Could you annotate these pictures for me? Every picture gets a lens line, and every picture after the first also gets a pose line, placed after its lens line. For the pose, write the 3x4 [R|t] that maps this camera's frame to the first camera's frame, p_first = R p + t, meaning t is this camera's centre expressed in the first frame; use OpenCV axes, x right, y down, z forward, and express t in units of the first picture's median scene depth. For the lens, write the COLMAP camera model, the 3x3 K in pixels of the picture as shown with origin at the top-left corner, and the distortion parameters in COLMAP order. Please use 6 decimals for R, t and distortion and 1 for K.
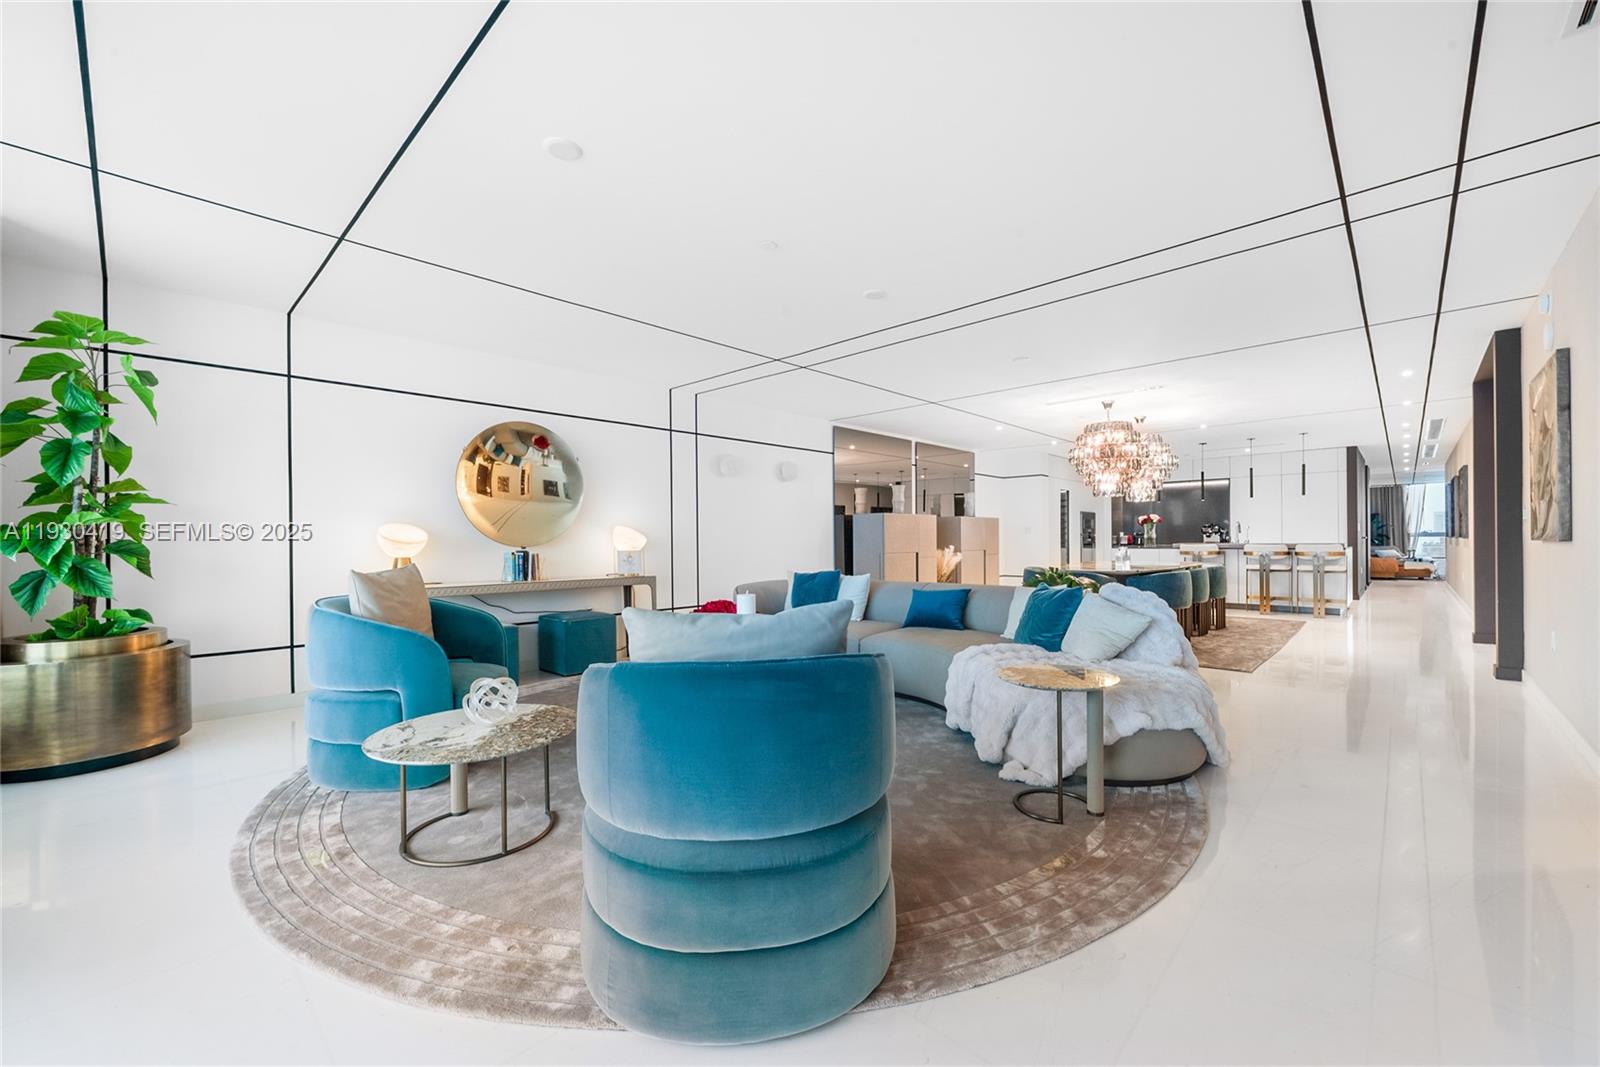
lens RADIAL K [[630.1, 0, 807.9], [0, 630.1, 539.1], [0, 0, 1]] dist [-0.000485, 0.000338]
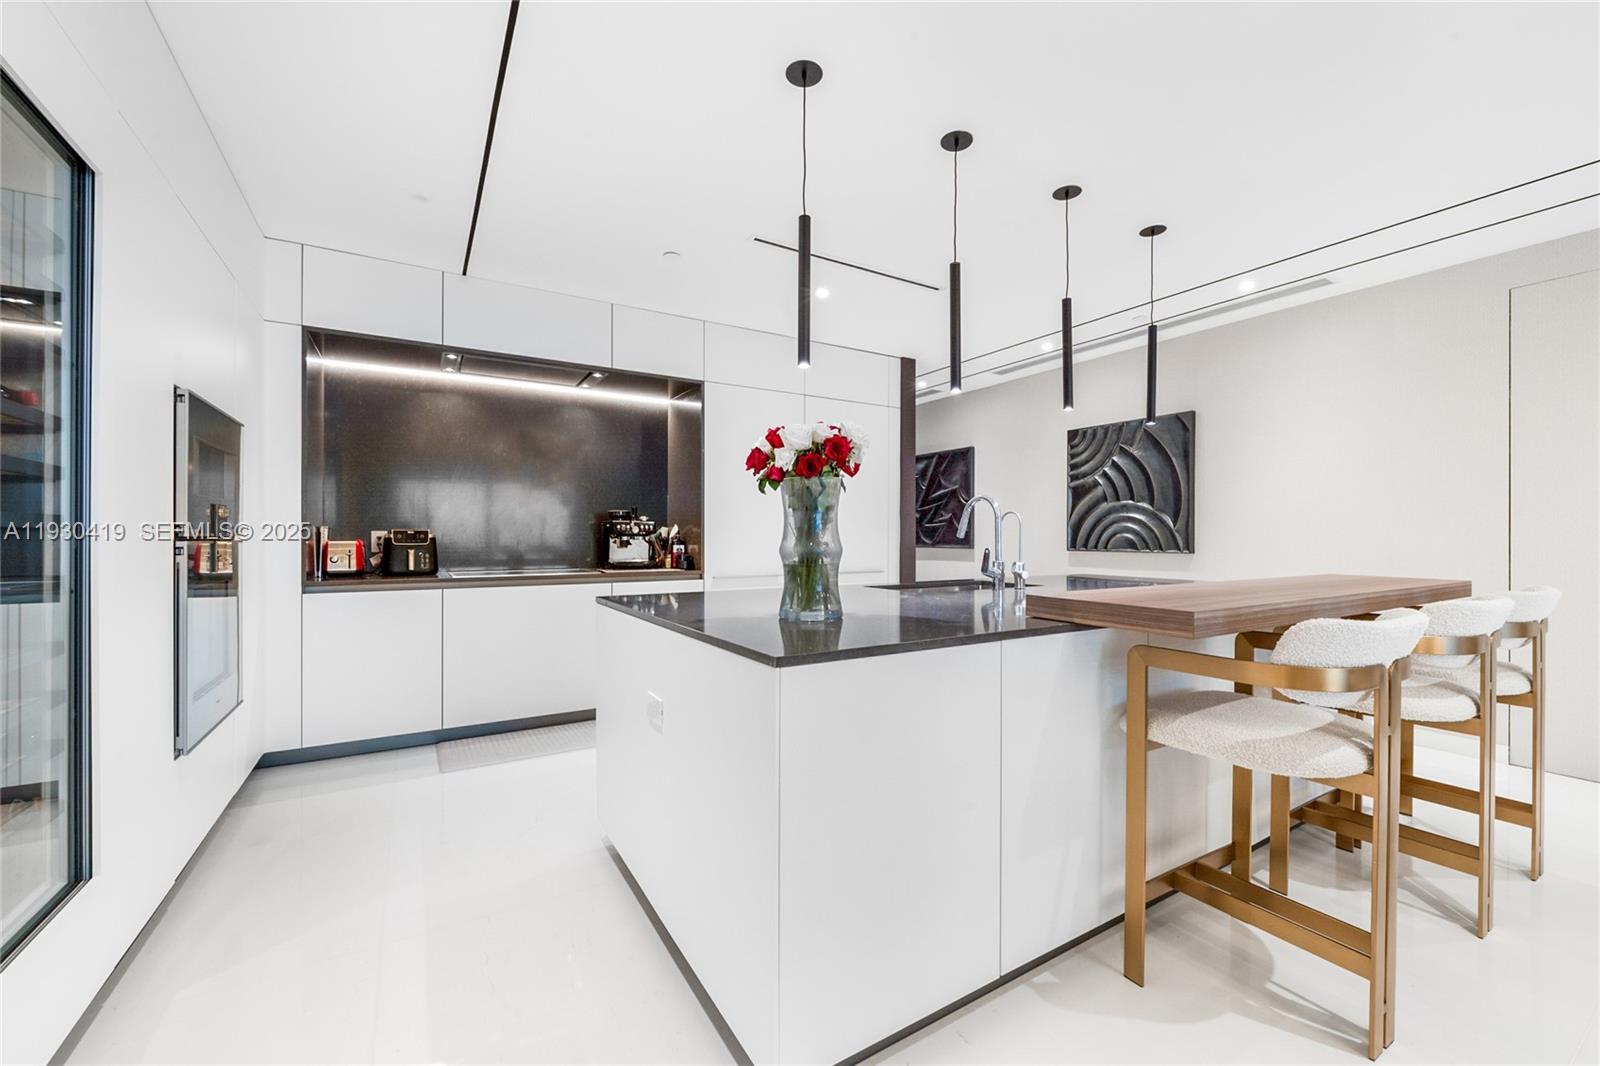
lens RADIAL K [[630.1, 0, 807.9], [0, 630.1, 538.6], [0, 0, 1]] dist [-0.000485, 0.000338]
pose [[0.260313, -0.001764, 0.965523, 0.363095], [-0.004987, 0.999983, 0.003172, -0.010263], [-0.965511, -0.005641, 0.260300, 0.909005]]
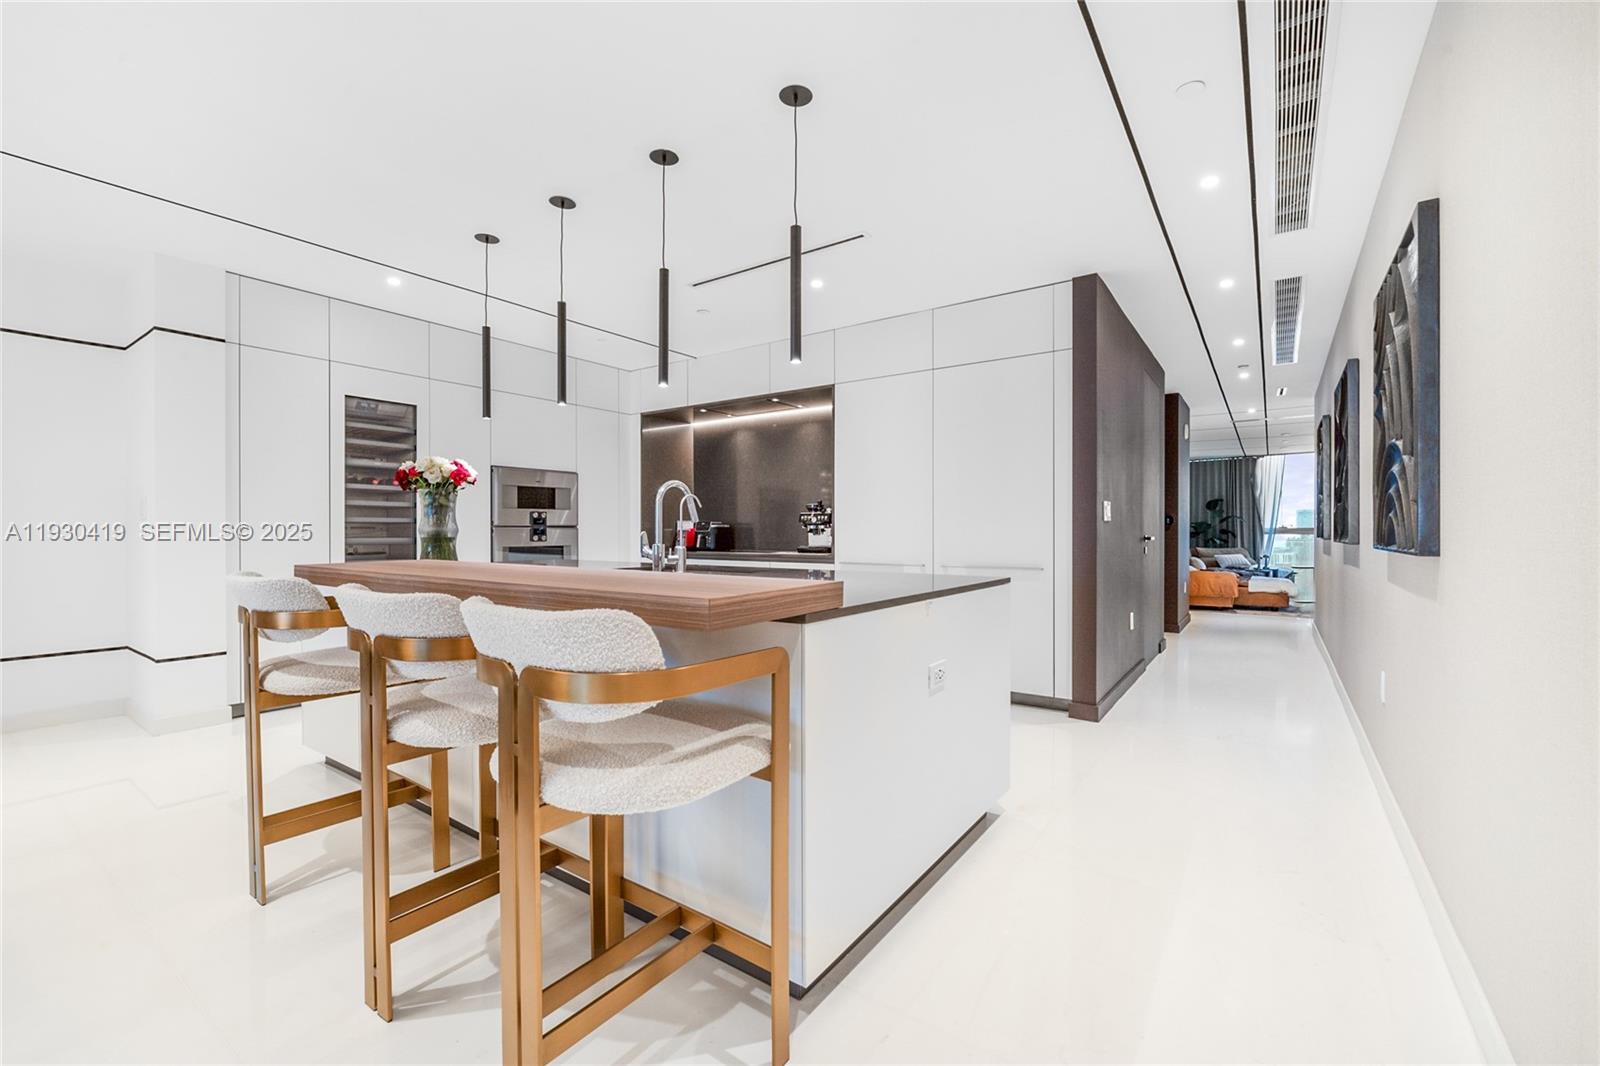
lens RADIAL K [[660.7, 0, 800.0], [0, 660.7, 533.0], [0, 0, 1]] dist [-0.001079, -0.000118]
pose [[0.990441, 0.006568, 0.137781, 0.632081], [-0.006946, 0.999973, 0.002268, -0.005474], [-0.137763, -0.003204, 0.990460, 0.634795]]
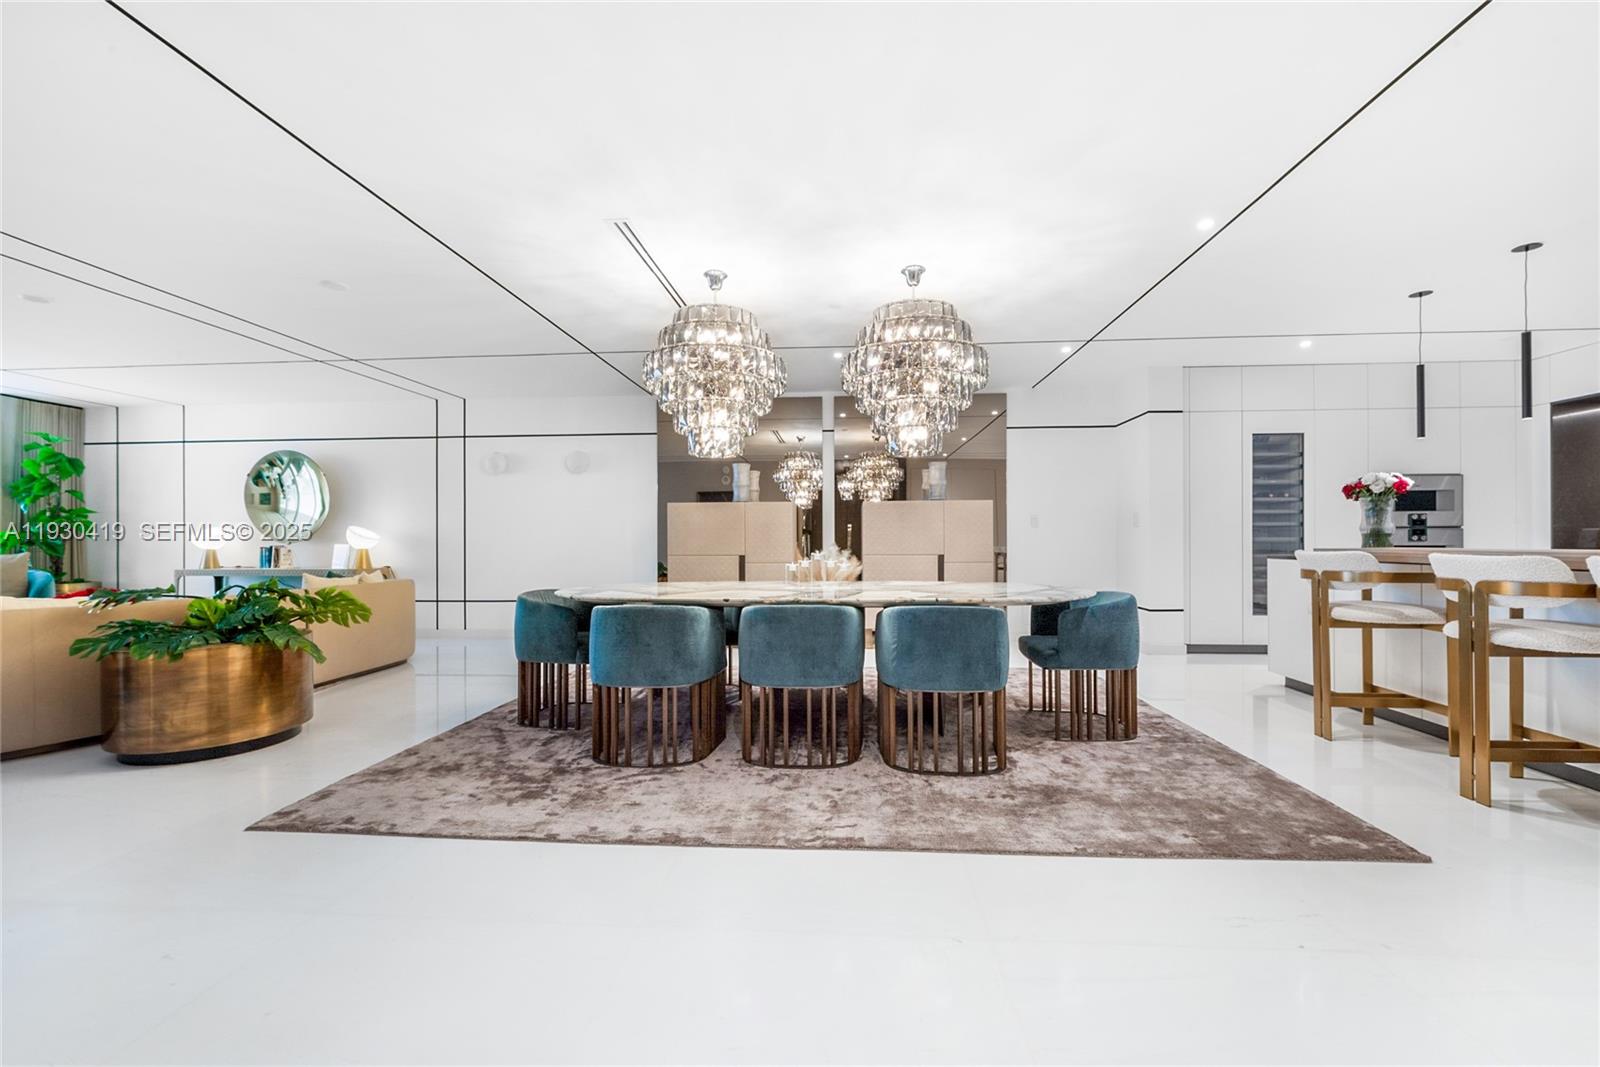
lens RADIAL K [[630.1, 0, 807.9], [0, 630.1, 539.1], [0, 0, 1]] dist [-0.000485, 0.000338]
pose [[0.637055, 0.001323, -0.770817, 0.584994], [-0.000353, 0.999999, 0.001425, 0.001024], [0.770818, -0.000635, 0.637055, 0.453362]]
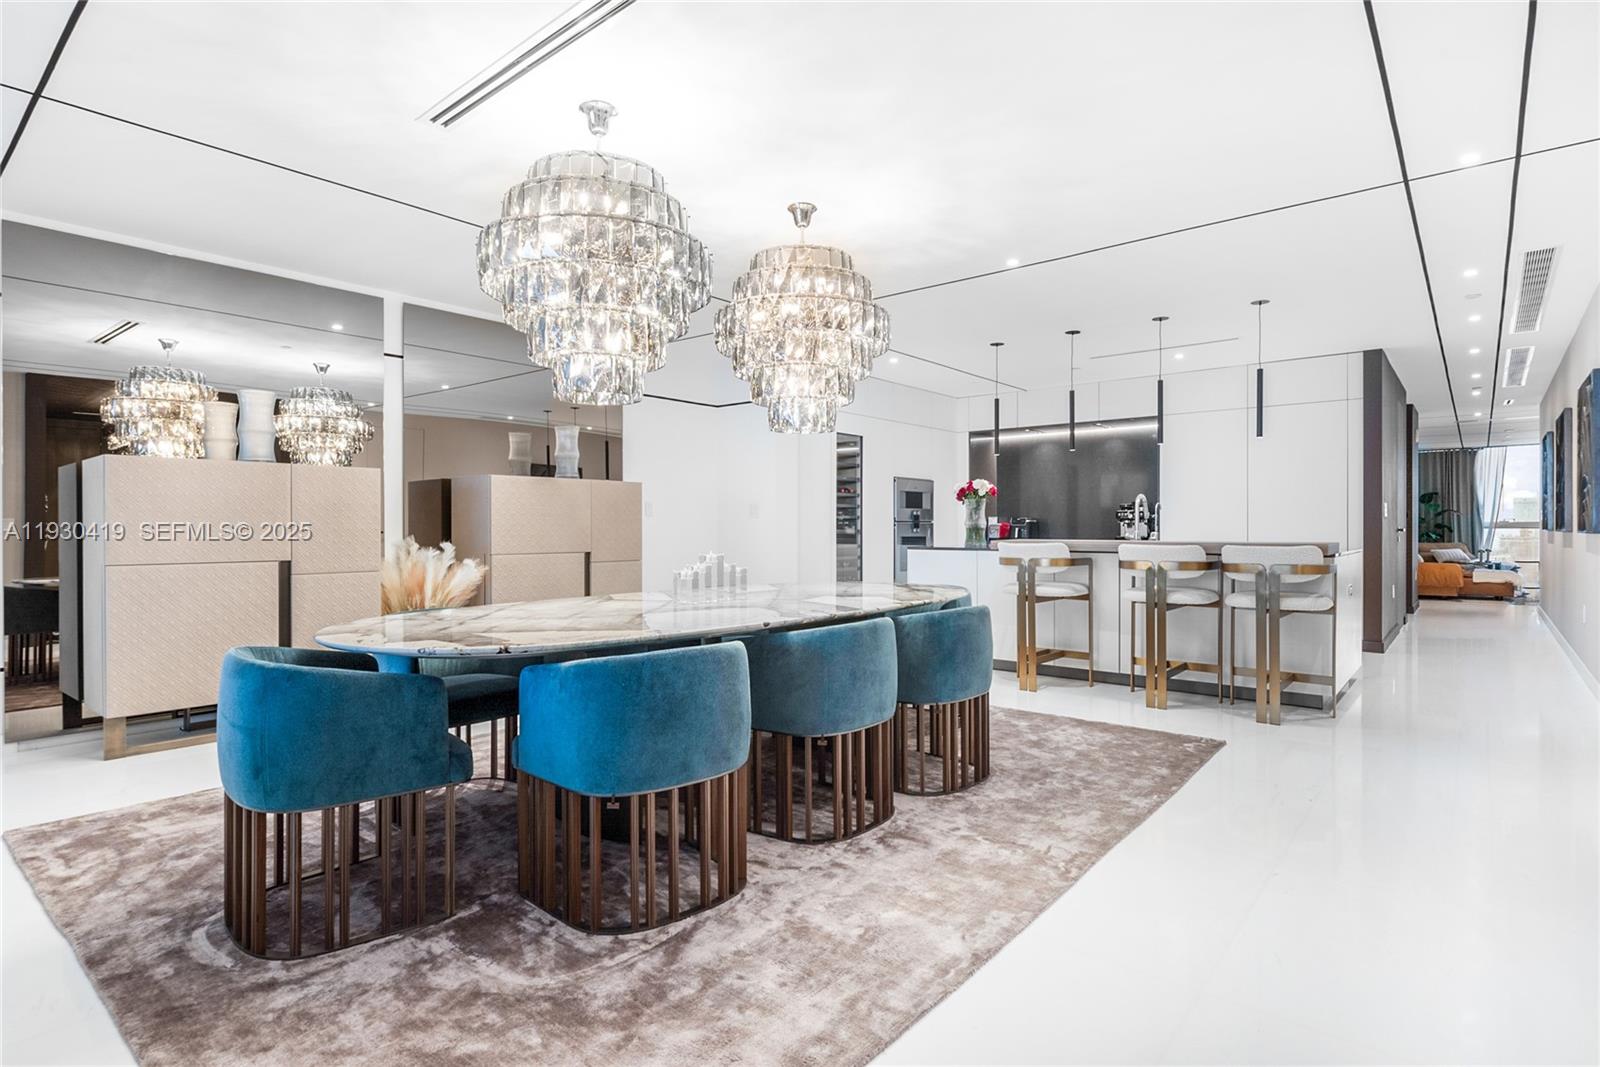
lens RADIAL K [[816.9, 0, 794.3], [0, 816.9, 531.4], [0, 0, 1]] dist [0.001084, -0.000479]
pose [[0.998121, 0.005307, 0.061037, 0.342093], [-0.005605, 0.999973, 0.004702, -0.001371], [-0.061011, -0.005035, 0.998124, 0.353695]]
